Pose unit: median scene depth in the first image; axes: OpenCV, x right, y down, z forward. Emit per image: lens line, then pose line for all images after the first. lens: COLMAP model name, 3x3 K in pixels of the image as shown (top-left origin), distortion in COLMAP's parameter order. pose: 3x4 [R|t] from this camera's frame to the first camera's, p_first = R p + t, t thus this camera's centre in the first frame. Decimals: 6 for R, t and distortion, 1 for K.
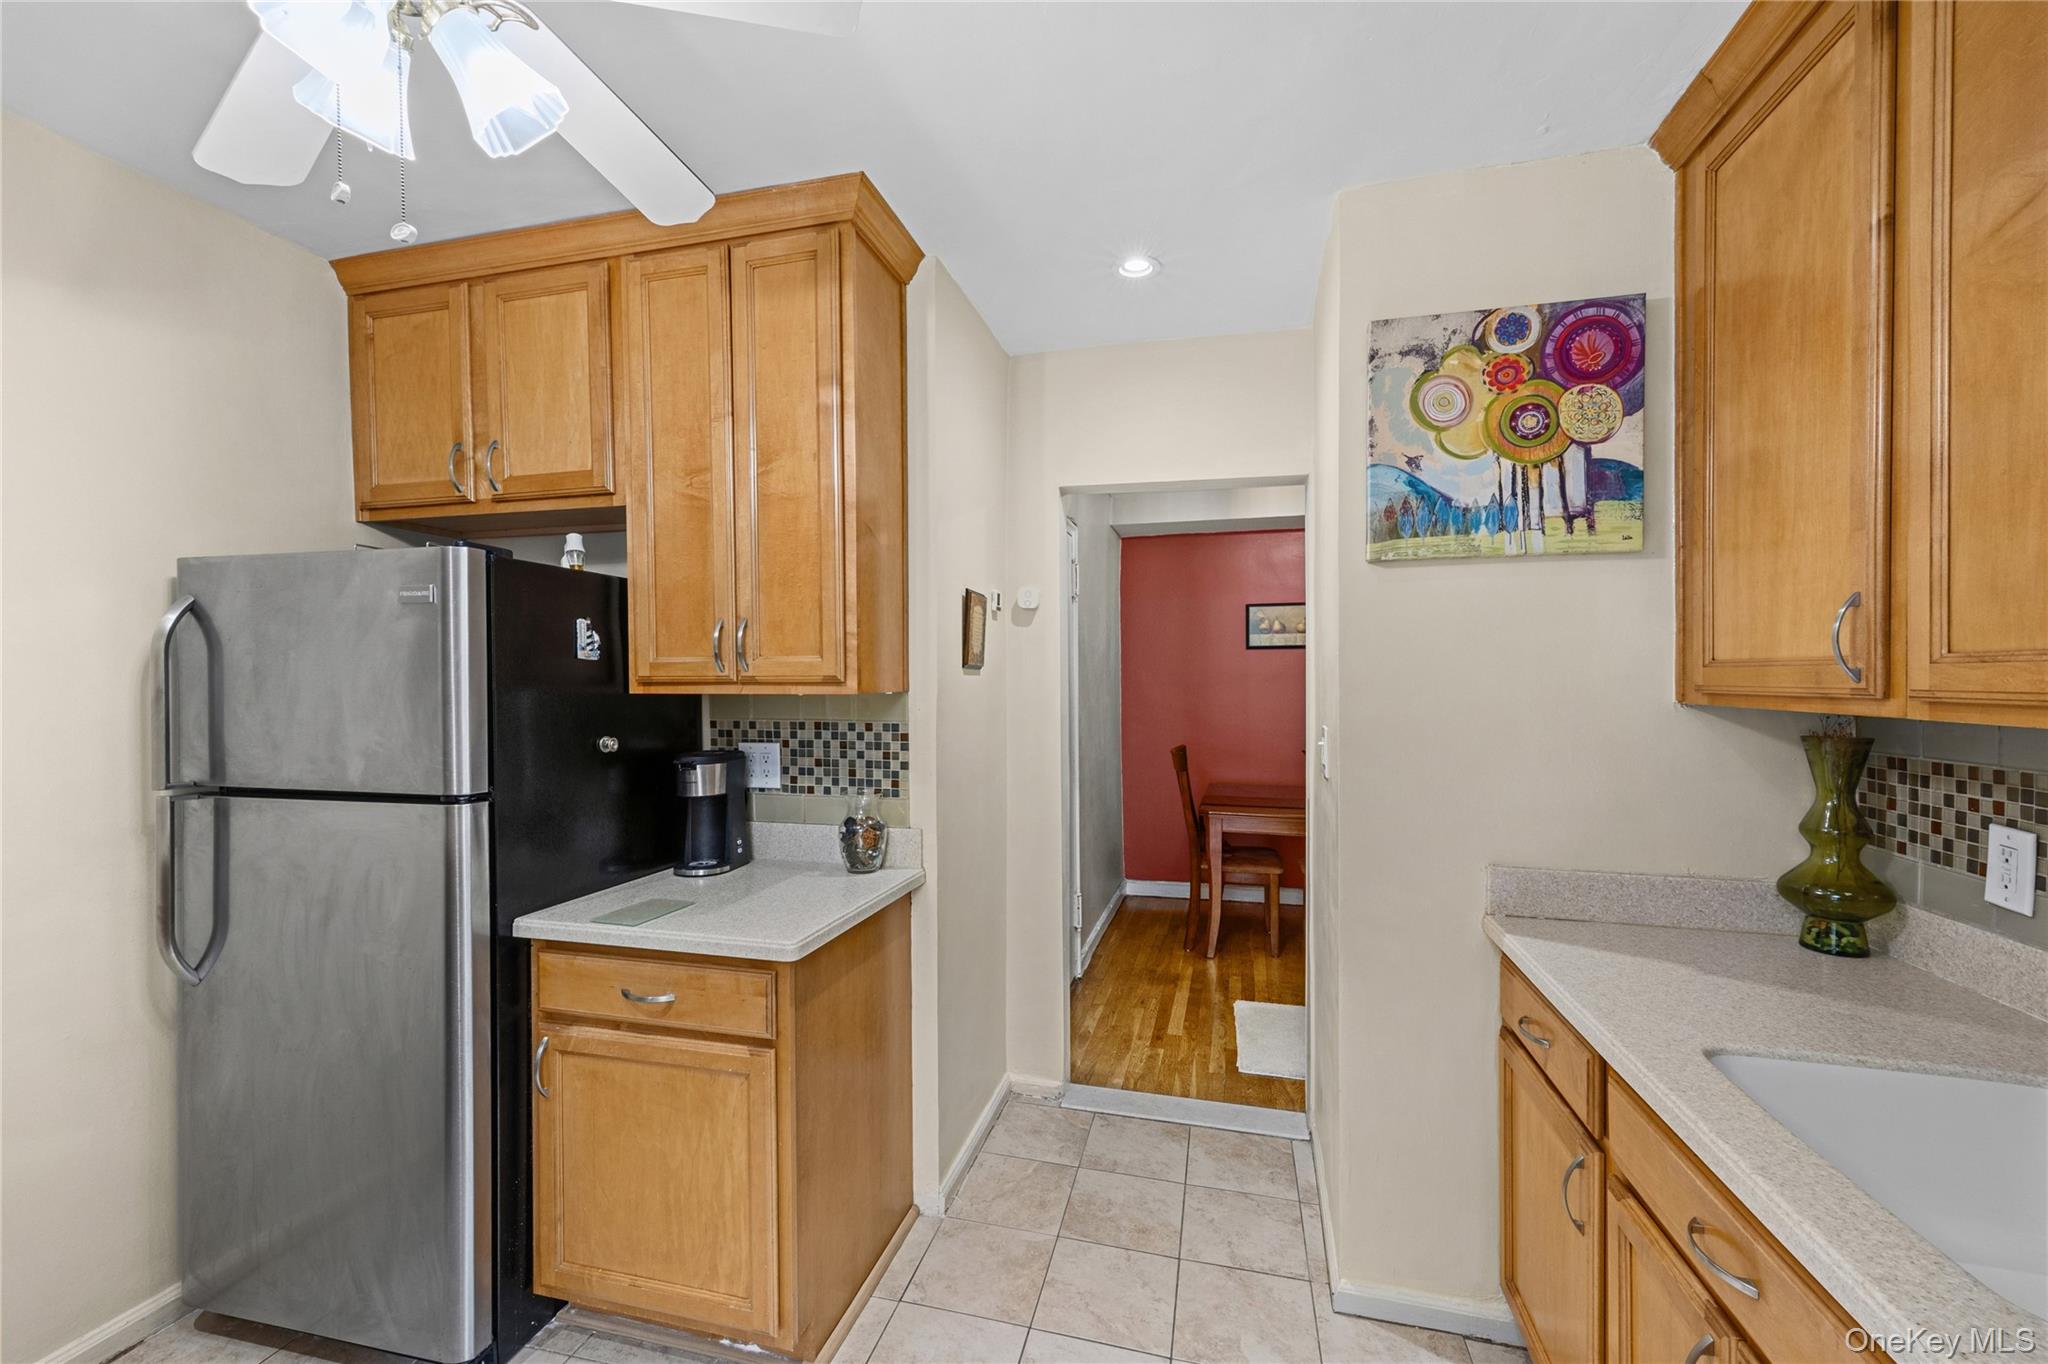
lens RADIAL K [[834.5, 0, 1020.8], [0, 834.5, 696.5], [0, 0, 1]] dist [0.017138, -0.000588]
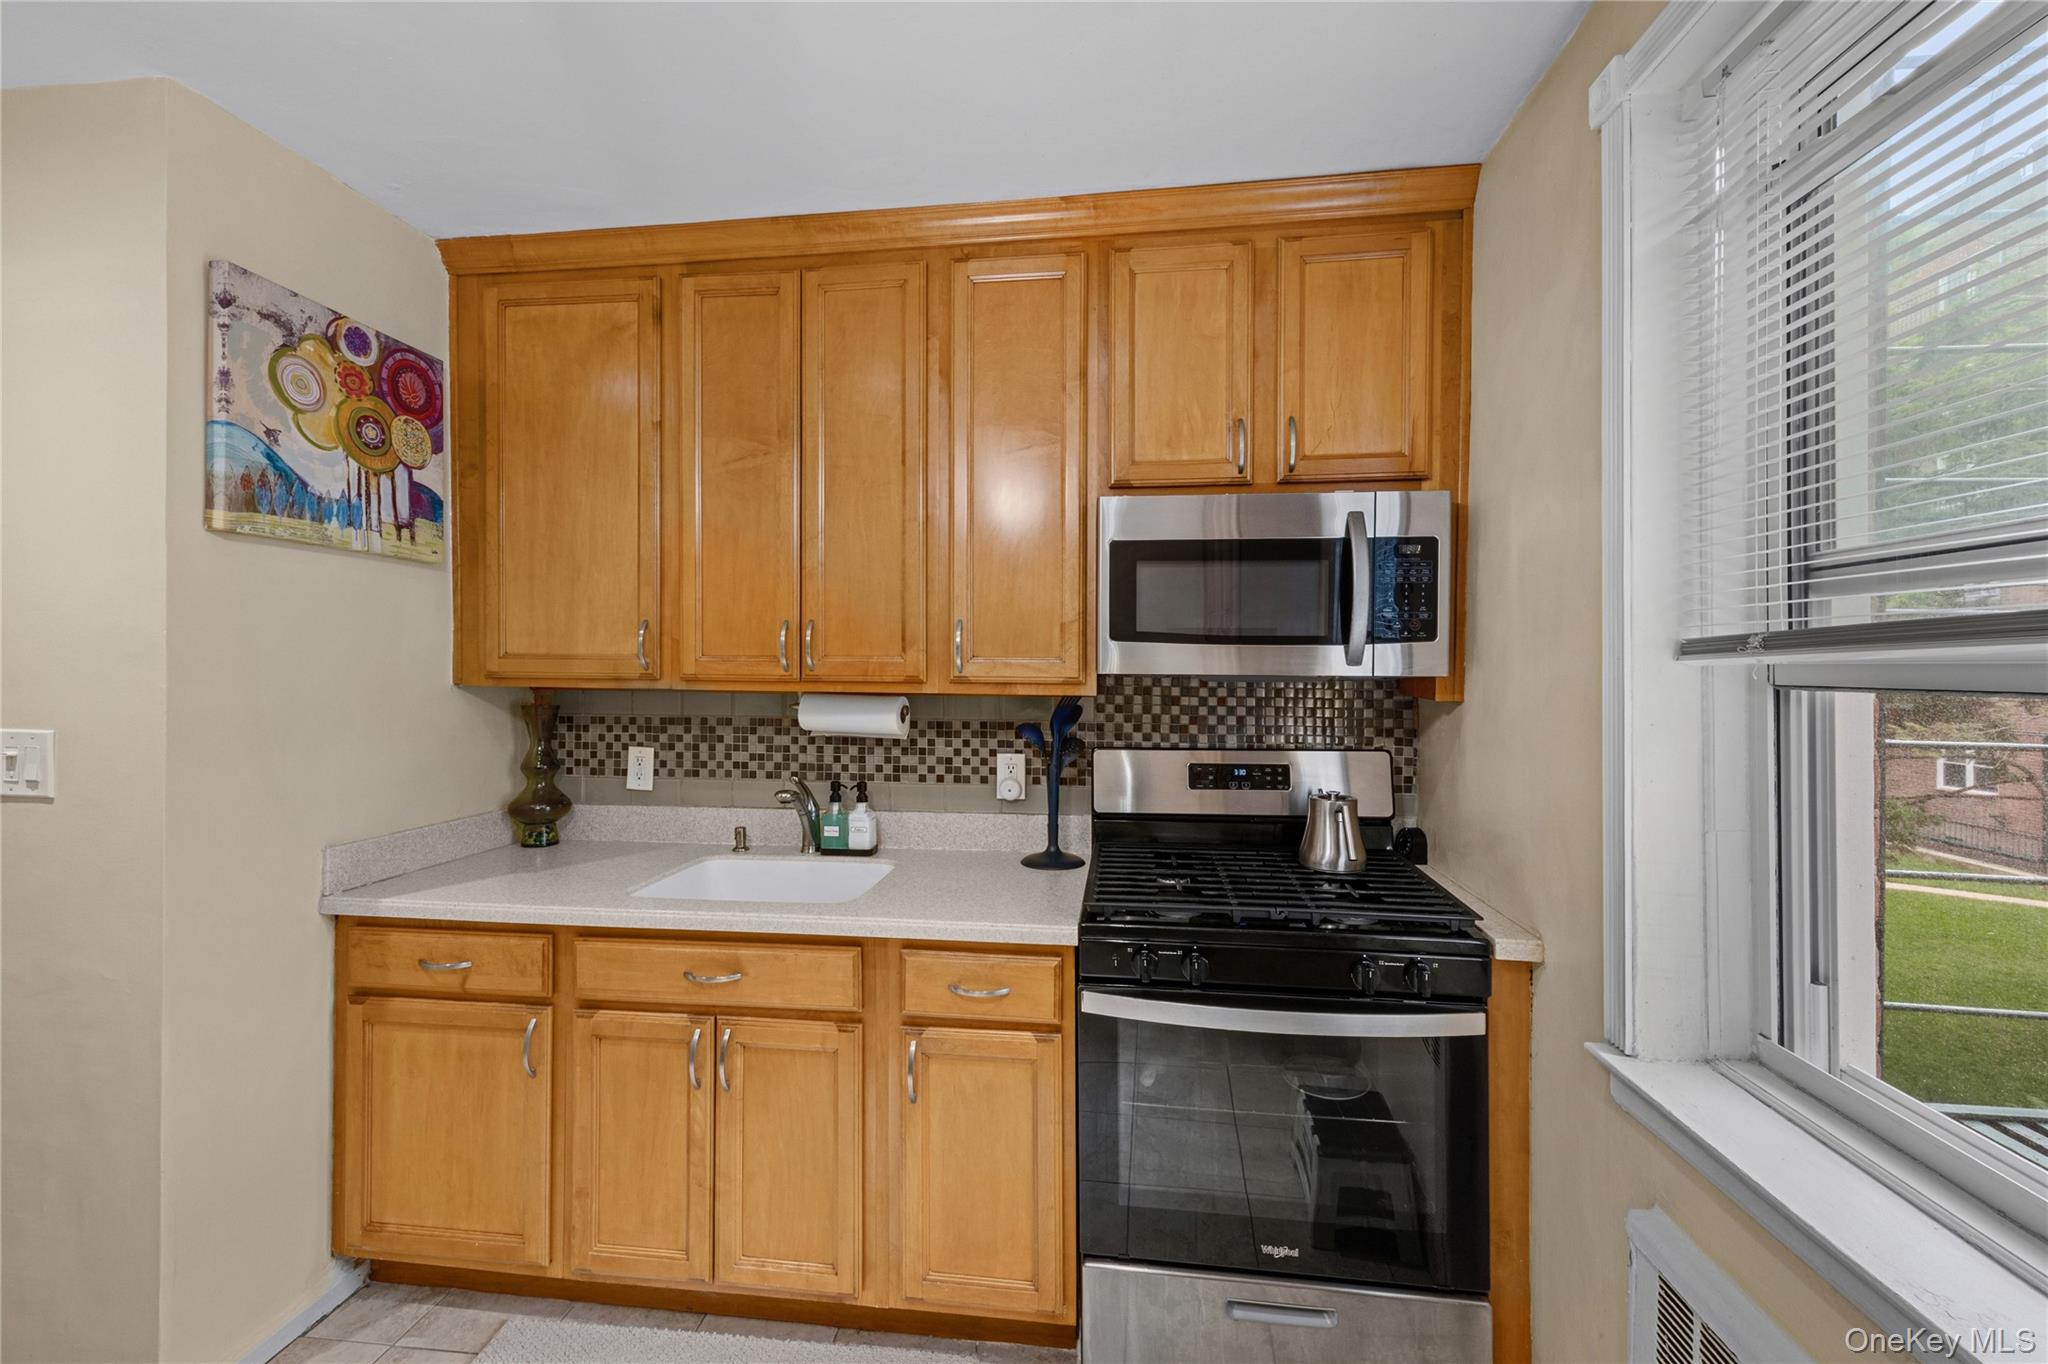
lens RADIAL K [[821.5, 0, 1028.4], [0, 821.5, 673.0], [0, 0, 1]] dist [0.004860, -0.000367]
pose [[-0.140925, -0.003756, 0.990013, -0.562526], [0.012753, 0.999903, 0.005609, -0.006863], [-0.989938, 0.013416, -0.140863, 0.292642]]
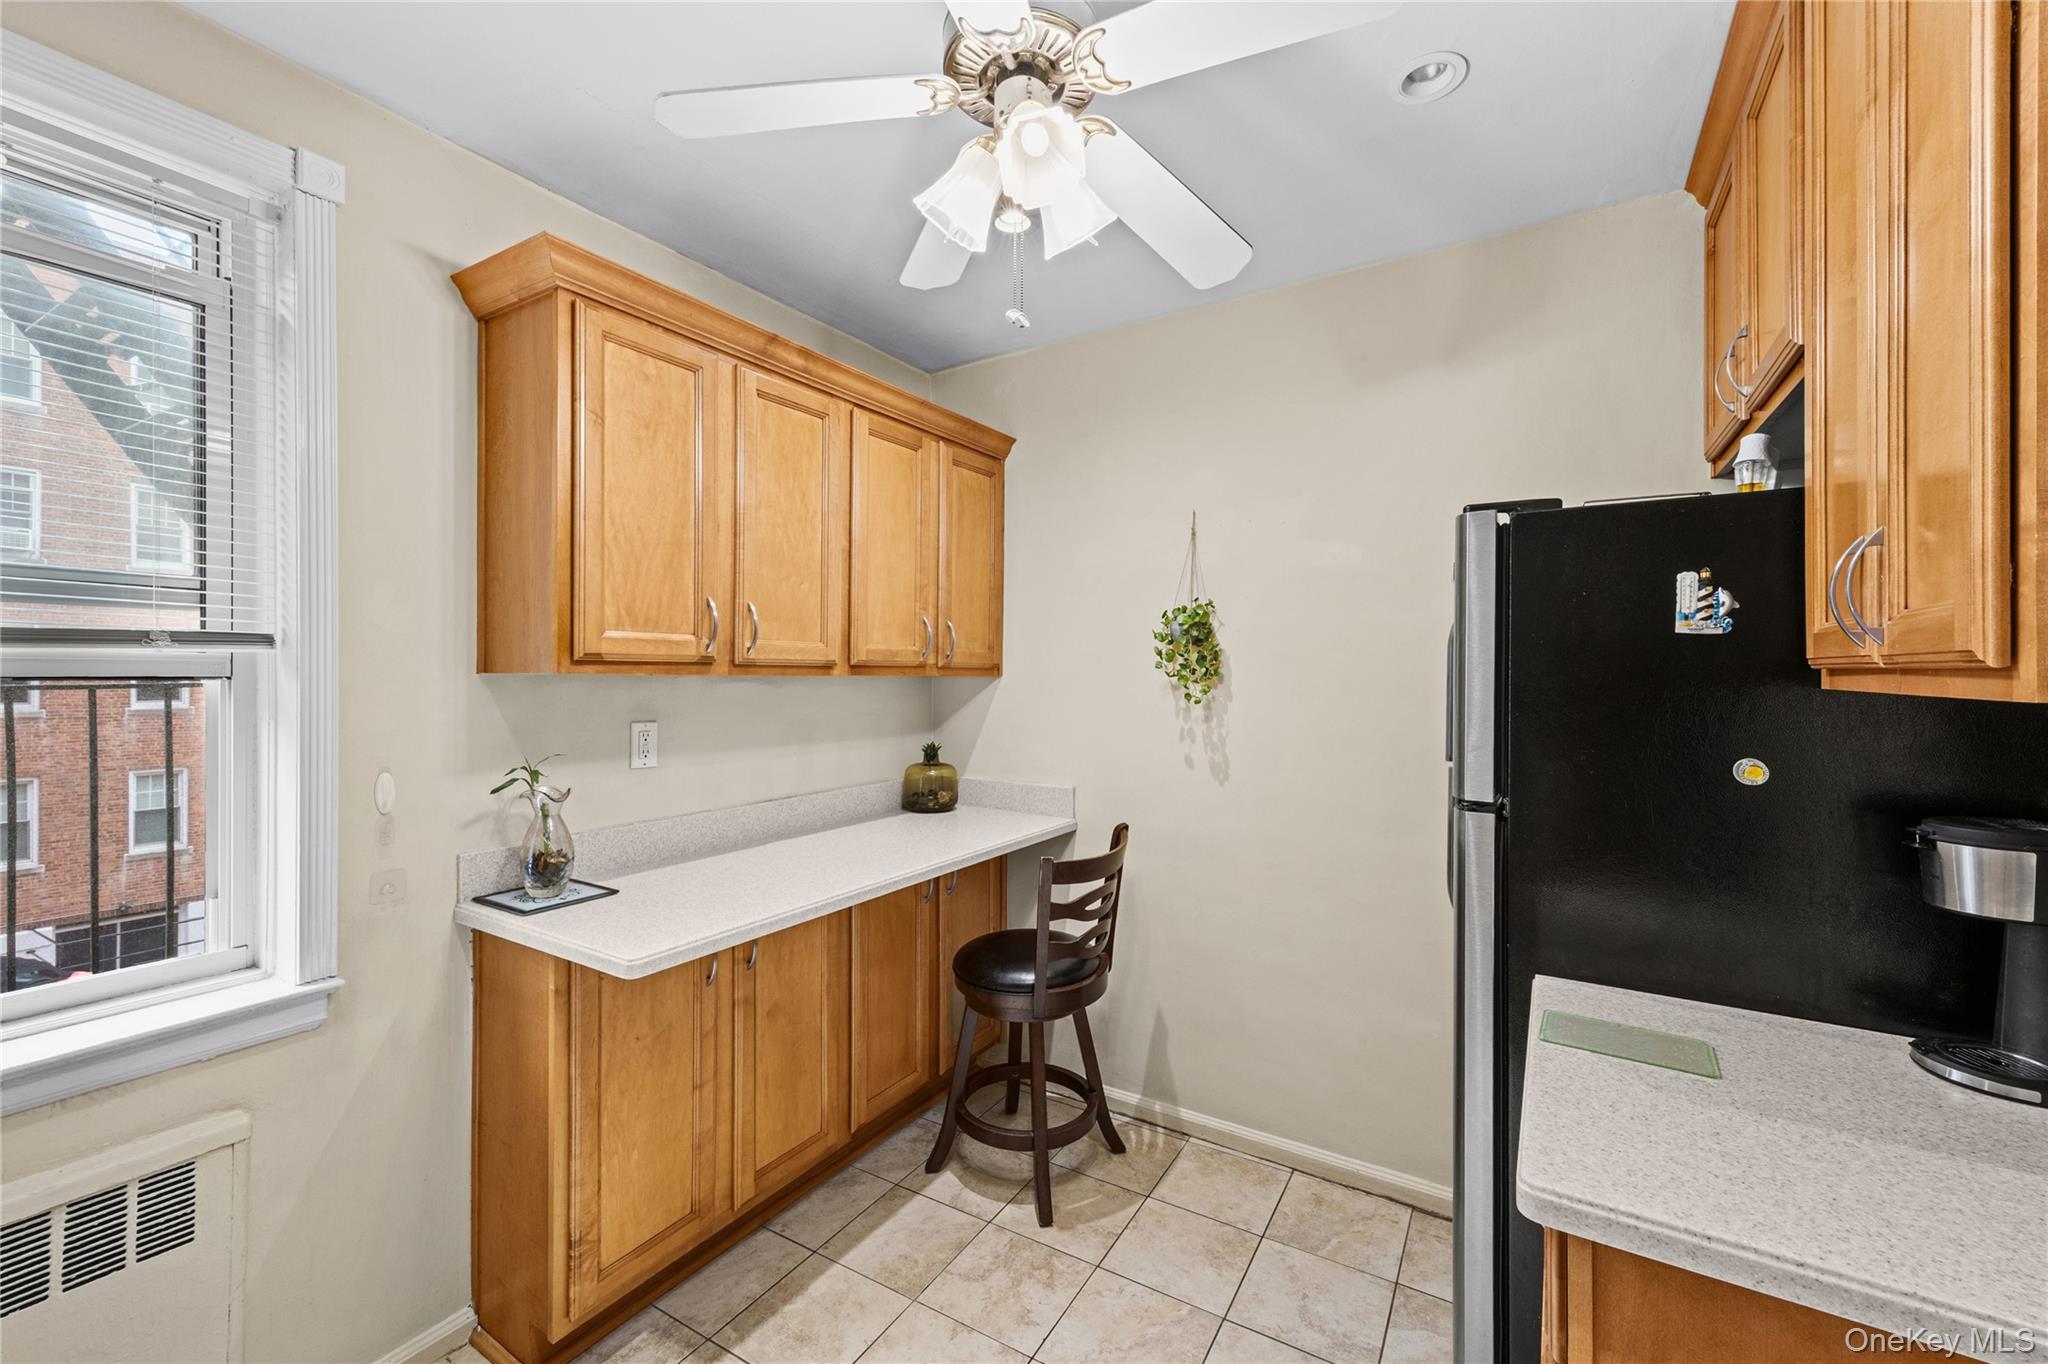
lens RADIAL K [[838.1, 0, 1027.2], [0, 838.1, 682.8], [0, 0, 1]] dist [0.013616, -0.000047]
pose [[-0.286713, 0.013115, -0.957927, 0.271404], [-0.017395, 0.999670, 0.018893, -0.010818], [0.957859, 0.022080, -0.286390, 0.749763]]
